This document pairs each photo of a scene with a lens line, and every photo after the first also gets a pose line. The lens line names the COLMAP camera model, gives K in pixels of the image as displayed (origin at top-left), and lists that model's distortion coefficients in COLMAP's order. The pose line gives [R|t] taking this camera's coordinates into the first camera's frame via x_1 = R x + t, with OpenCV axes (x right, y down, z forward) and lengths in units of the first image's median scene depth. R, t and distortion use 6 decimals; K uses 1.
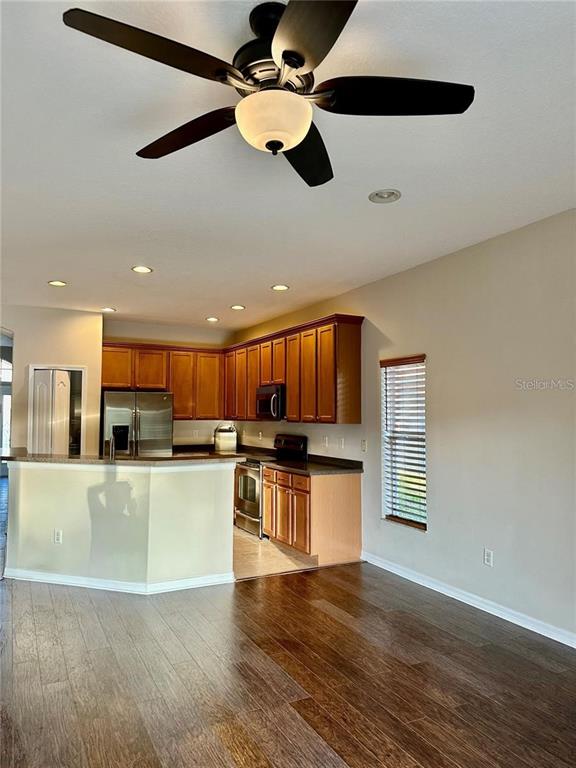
lens RADIAL K [[540.9, 0, 290.3], [0, 540.9, 380.1], [0, 0, 1]] dist [0.087221, -0.125435]
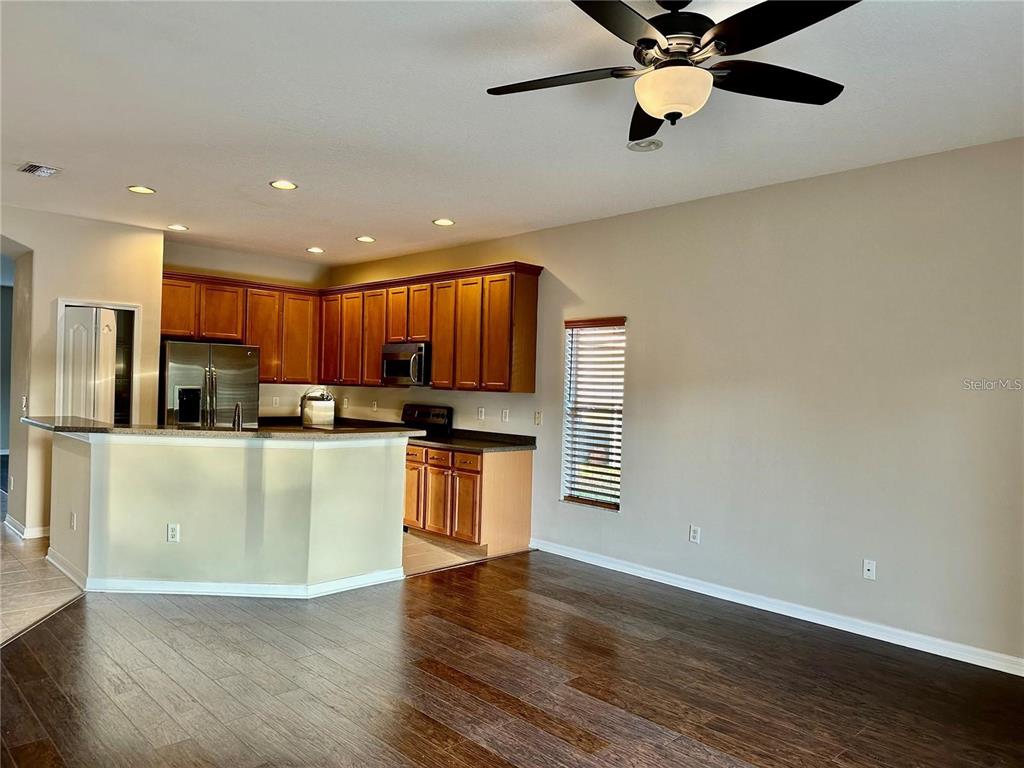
lens RADIAL K [[721.2, 0, 518.4], [0, 721.2, 381.6], [0, 0, 1]] dist [0.087221, -0.125435]
pose [[0.955199, 0.023580, 0.295024, -0.225147], [-0.042831, 0.997341, 0.058961, -0.002937], [-0.292850, -0.068955, 0.953669, -0.074034]]
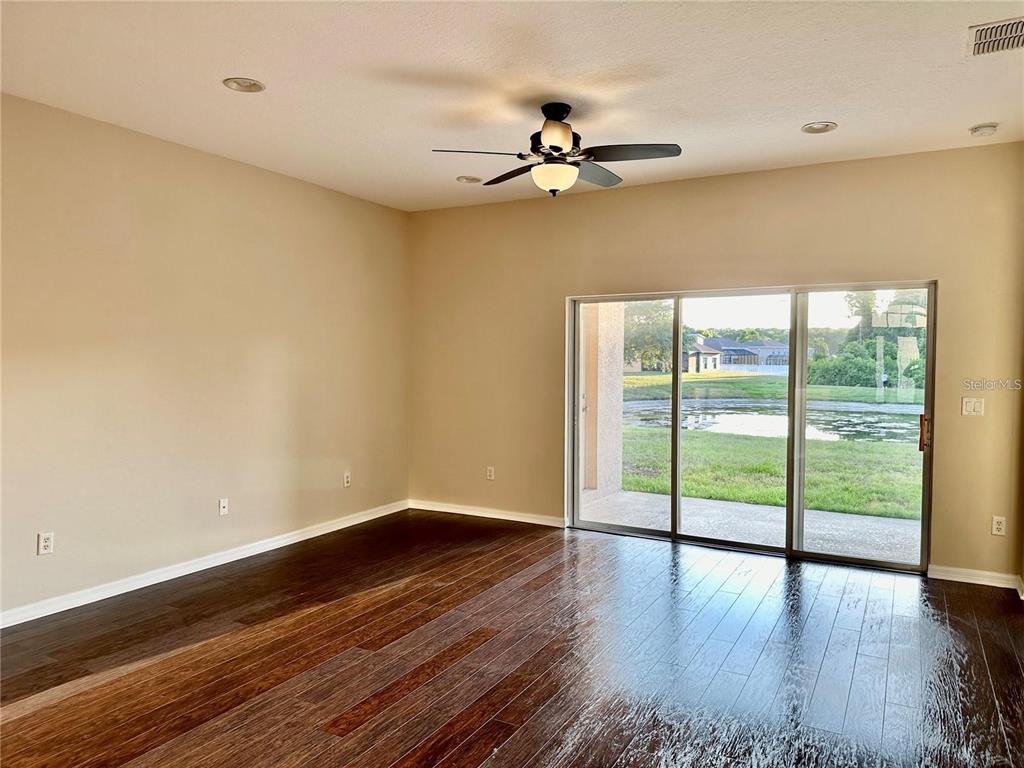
lens RADIAL K [[721.2, 0, 518.4], [0, 721.2, 381.6], [0, 0, 1]] dist [0.087221, -0.125435]
pose [[-0.565278, -0.034567, 0.824176, -0.579593], [-0.062839, 0.998023, -0.001242, 0.048010], [-0.822503, -0.052492, -0.566333, 0.752805]]
